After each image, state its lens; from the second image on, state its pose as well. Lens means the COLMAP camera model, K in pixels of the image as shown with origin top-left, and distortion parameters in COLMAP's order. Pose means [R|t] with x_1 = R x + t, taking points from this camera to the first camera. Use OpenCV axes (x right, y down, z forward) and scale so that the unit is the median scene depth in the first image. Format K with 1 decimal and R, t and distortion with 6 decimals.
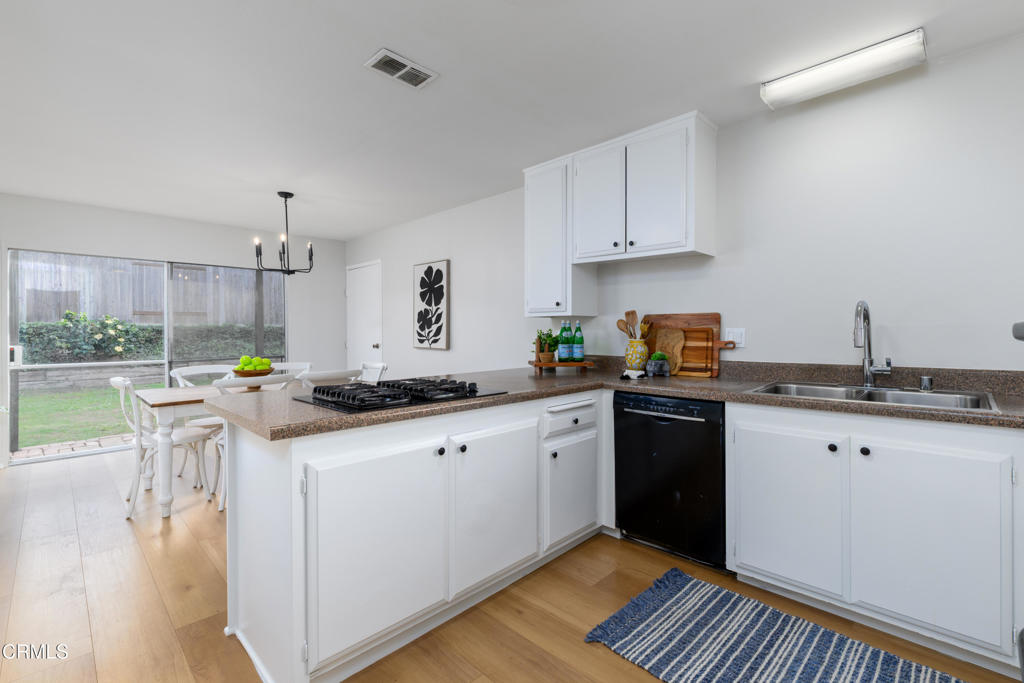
lens RADIAL K [[461.2, 0, 515.2], [0, 461.2, 332.1], [0, 0, 1]] dist [0.001972, 0.000135]
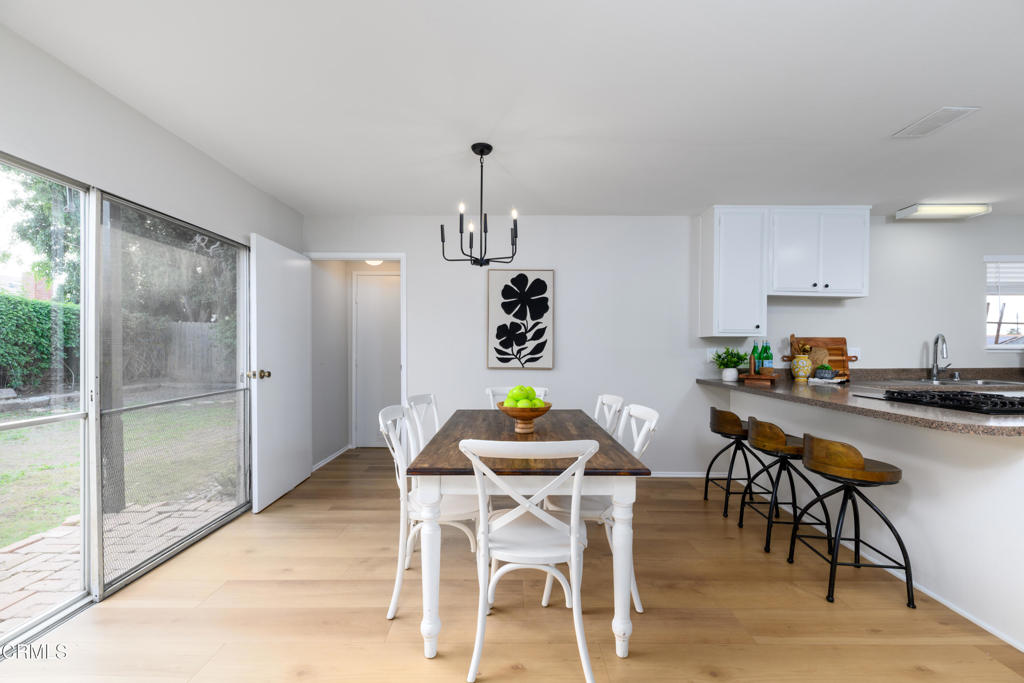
lens RADIAL K [[435.4, 0, 511.1], [0, 435.4, 349.3], [0, 0, 1]] dist [0.002923, 0.000540]
pose [[0.710490, 0.003378, 0.703699, -0.771754], [-0.001718, 0.999994, -0.003066, 0.002130], [-0.703705, 0.000970, 0.710492, 0.426055]]
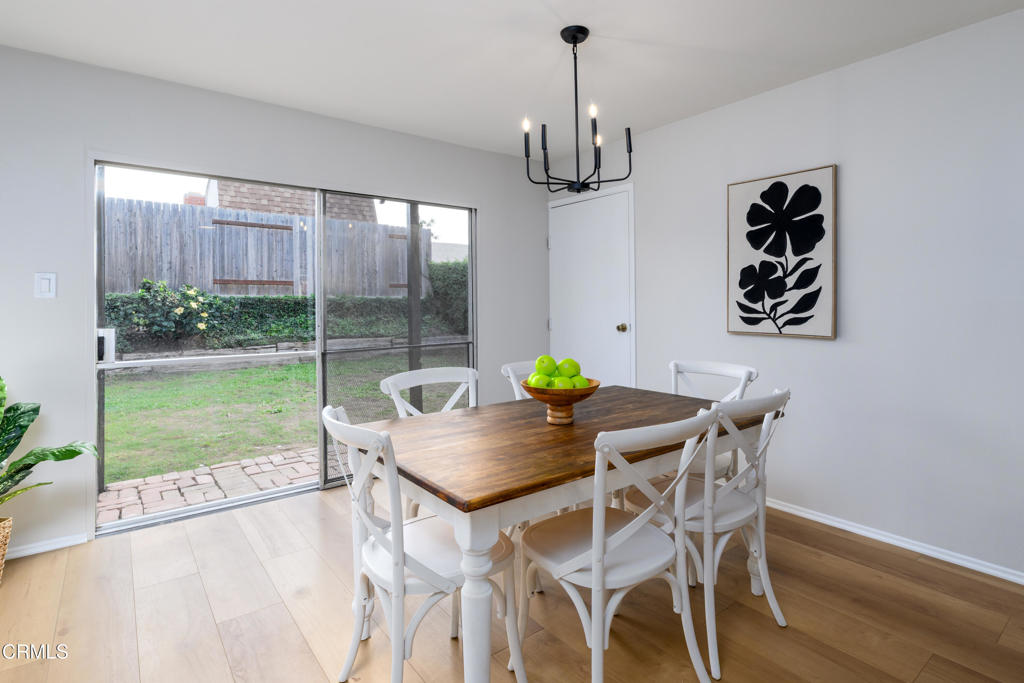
lens RADIAL K [[525.1, 0, 519.3], [0, 525.1, 303.1], [0, 0, 1]] dist [-0.002766, -0.000446]
pose [[0.991566, -0.000952, -0.129600, -0.402208], [0.000432, 0.999992, -0.004038, 0.000761], [0.129603, 0.003948, 0.991558, 0.350206]]
